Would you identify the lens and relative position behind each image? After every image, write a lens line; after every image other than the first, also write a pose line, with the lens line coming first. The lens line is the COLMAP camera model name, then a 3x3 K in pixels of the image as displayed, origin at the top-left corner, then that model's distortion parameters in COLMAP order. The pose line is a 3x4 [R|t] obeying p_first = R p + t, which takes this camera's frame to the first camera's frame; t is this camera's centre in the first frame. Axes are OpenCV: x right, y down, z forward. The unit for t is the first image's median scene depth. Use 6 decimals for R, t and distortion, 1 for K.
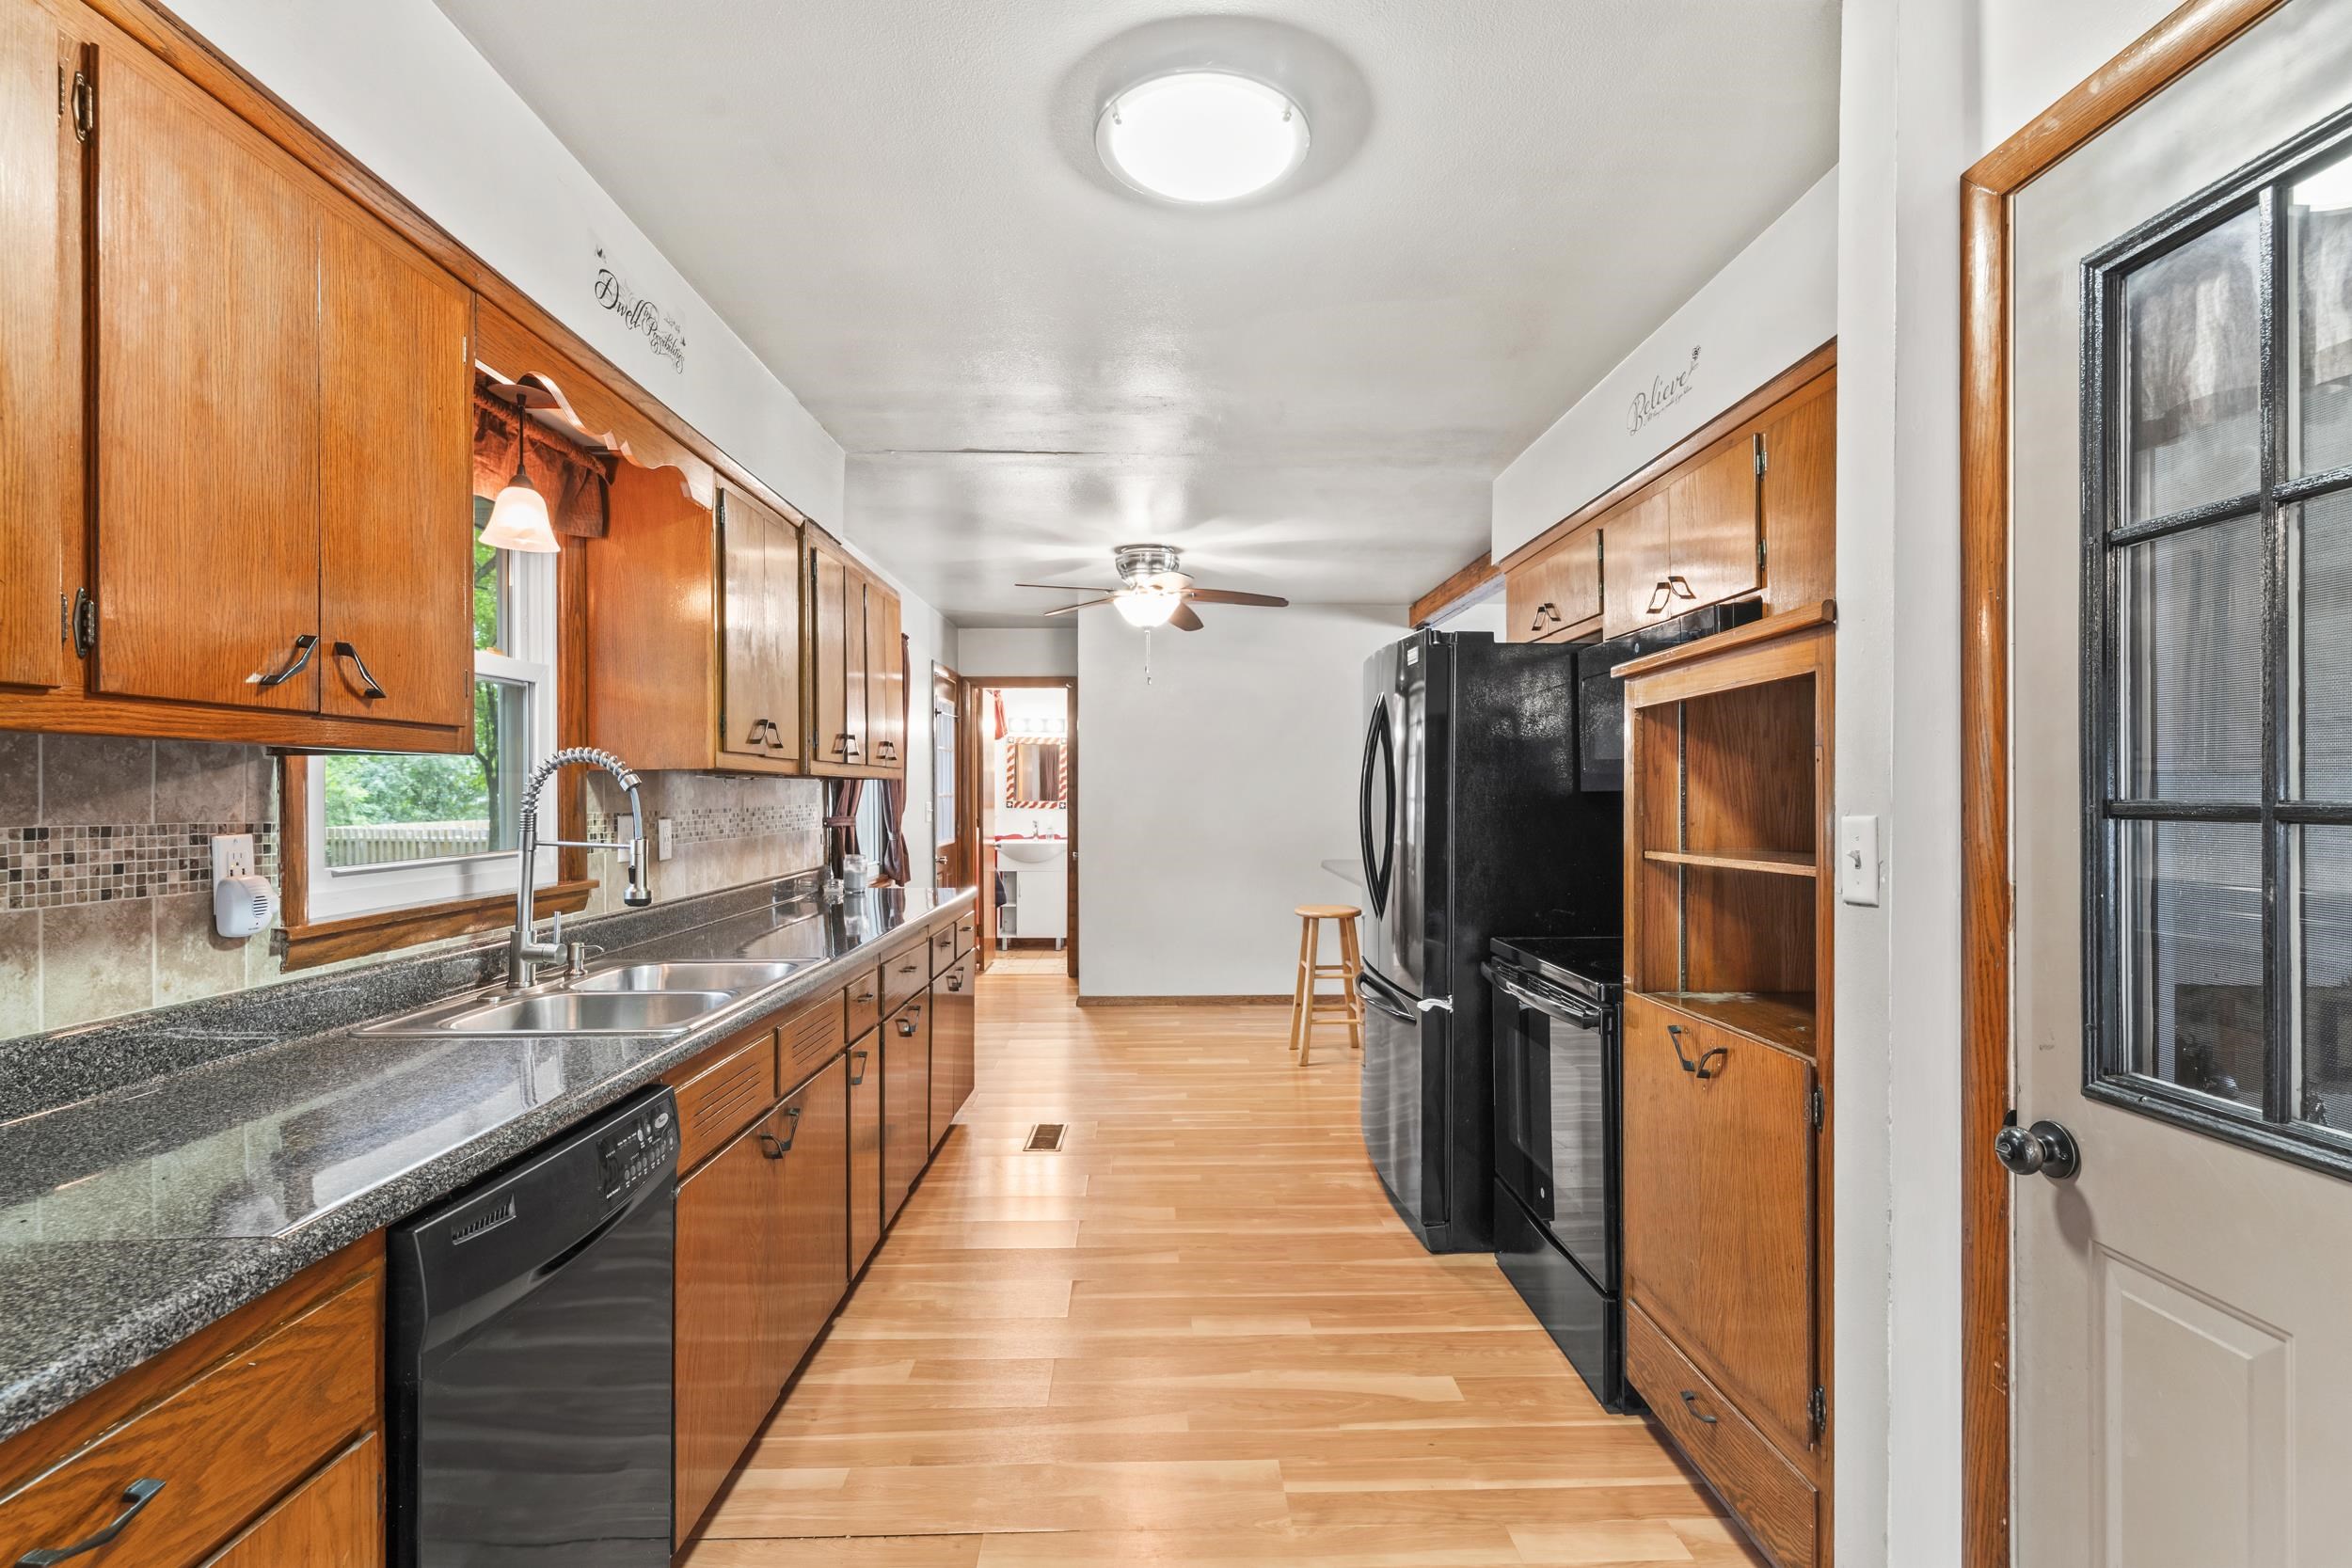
lens RADIAL K [[1136.5, 0, 1180.9], [0, 1136.5, 787.8], [0, 0, 1]] dist [0.001090, 0.000018]
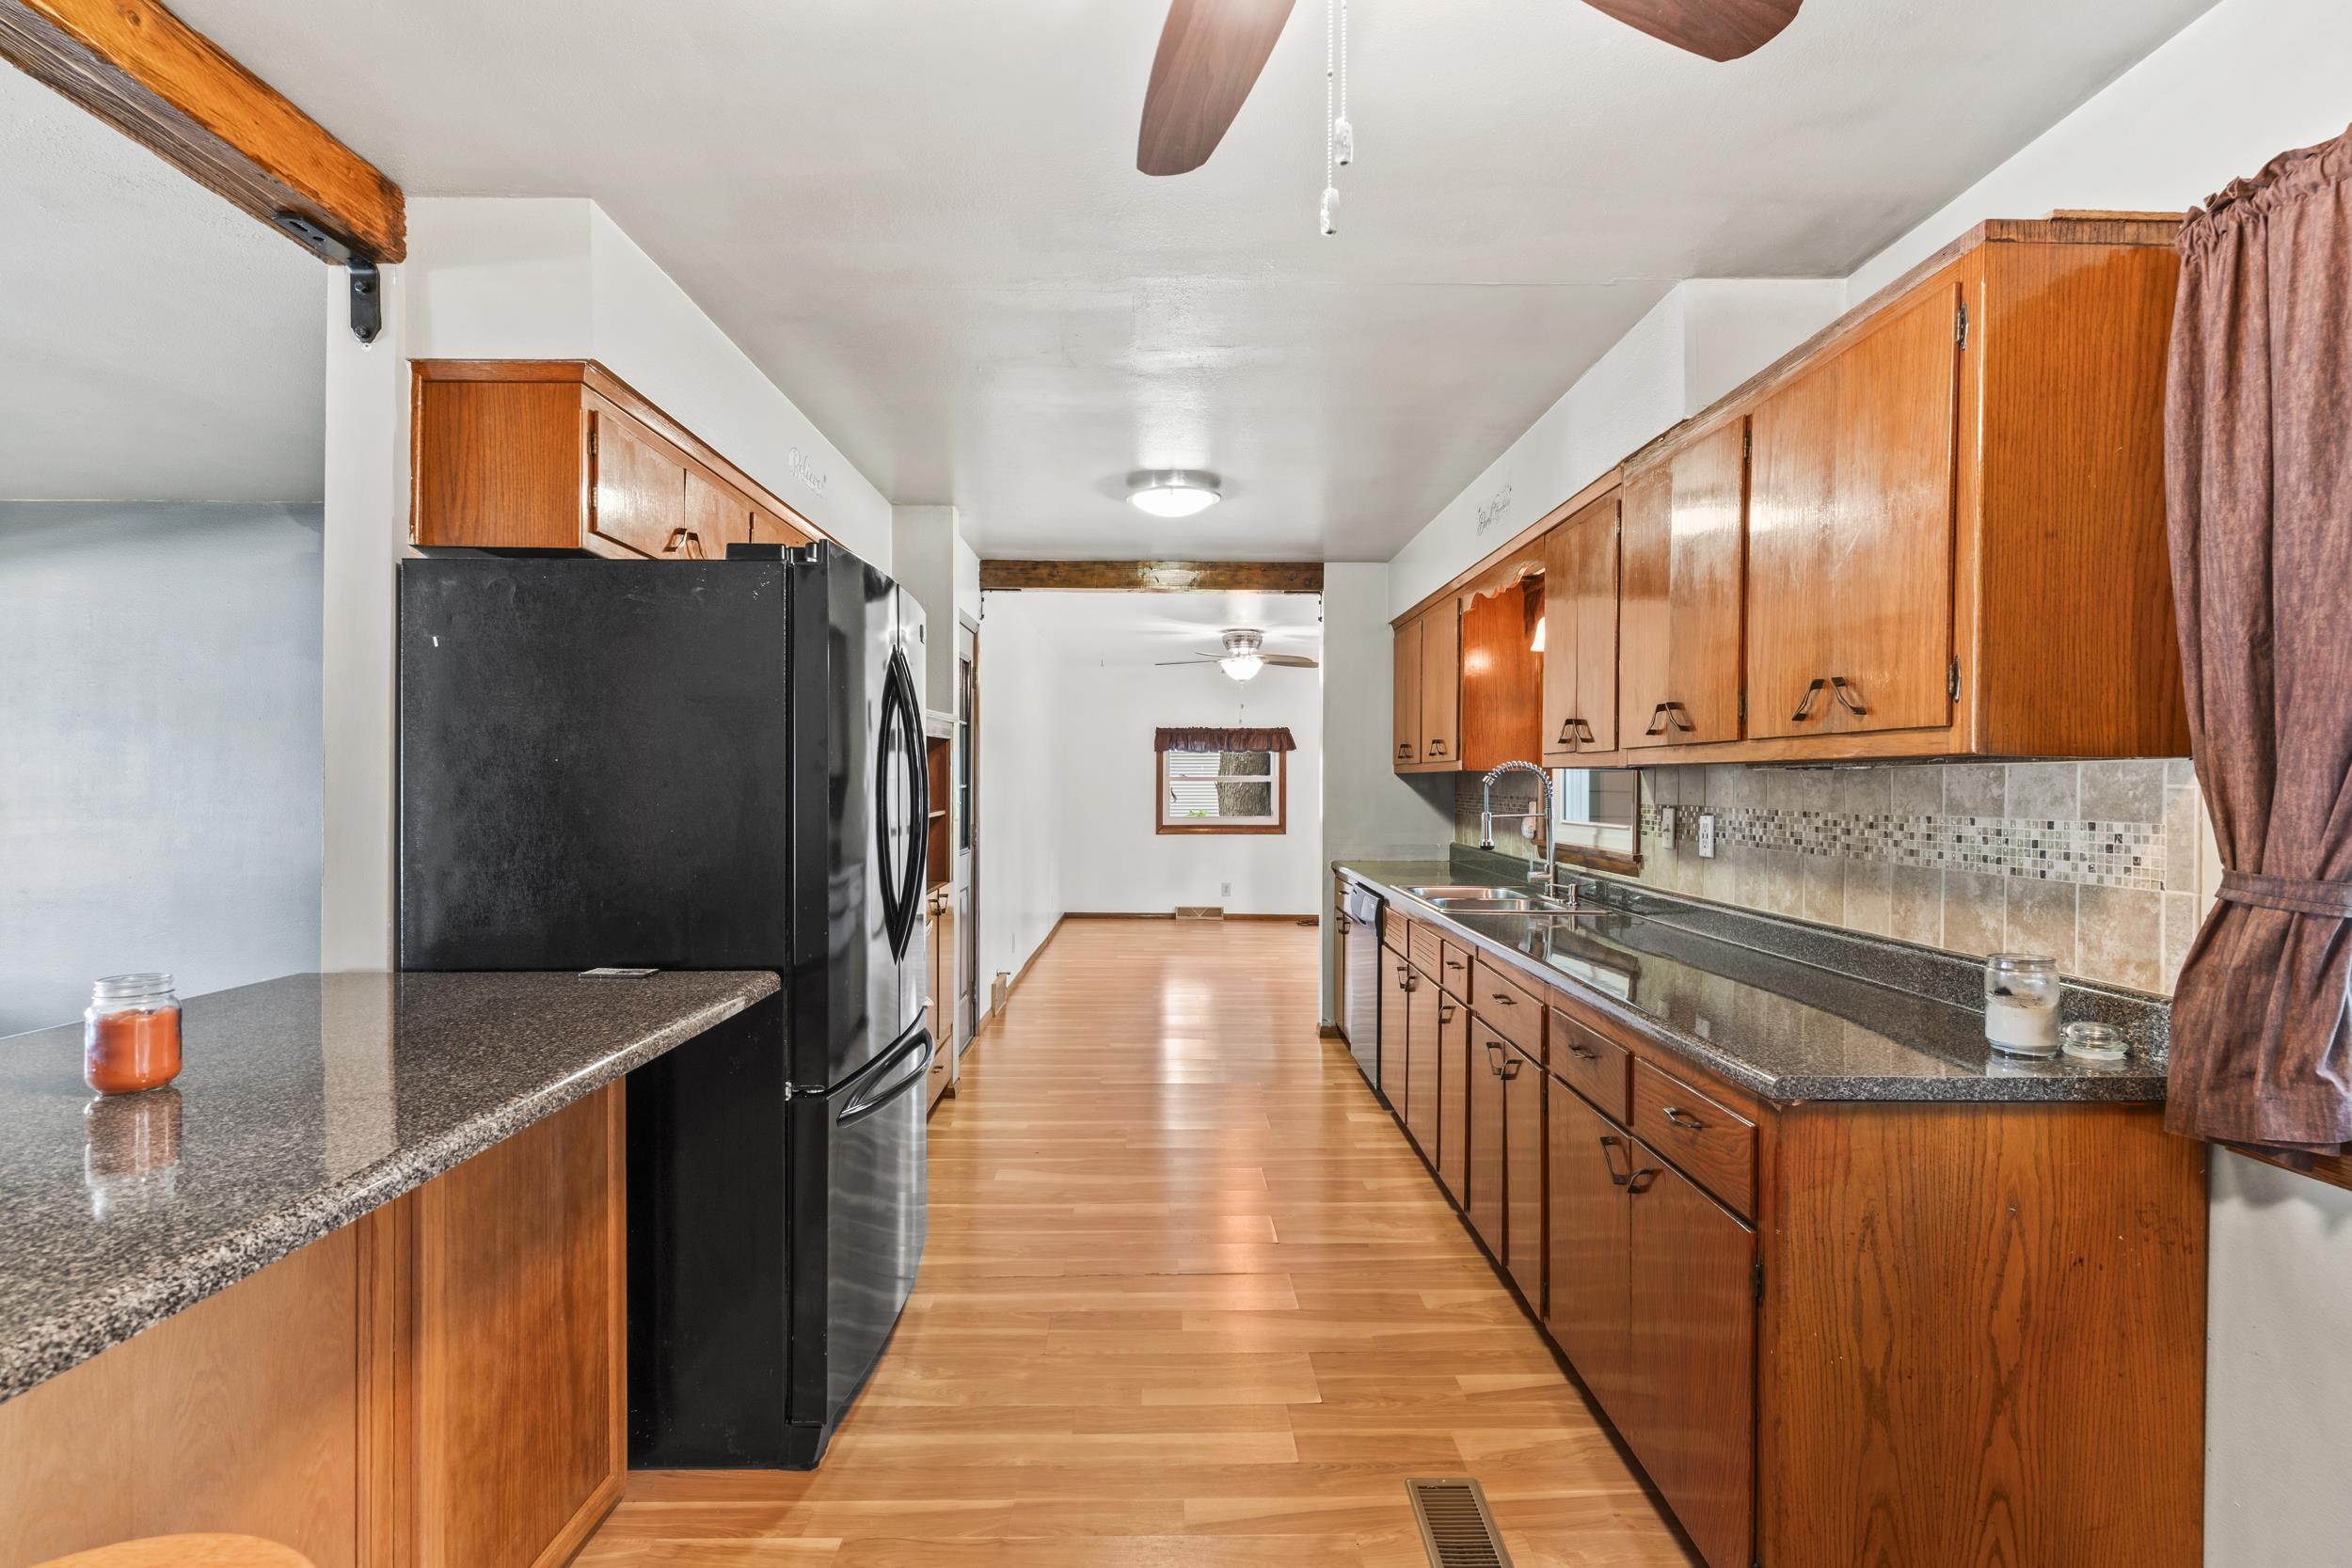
lens RADIAL K [[1136.5, 0, 1177.9], [0, 1136.5, 783.6], [0, 0, 1]] dist [0.001090, 0.000018]
pose [[-0.999968, -0.001415, 0.007923, -0.005708], [-0.001414, 0.999999, 0.000100, 0.011427], [-0.007923, 0.000088, -0.999969, 1.864438]]
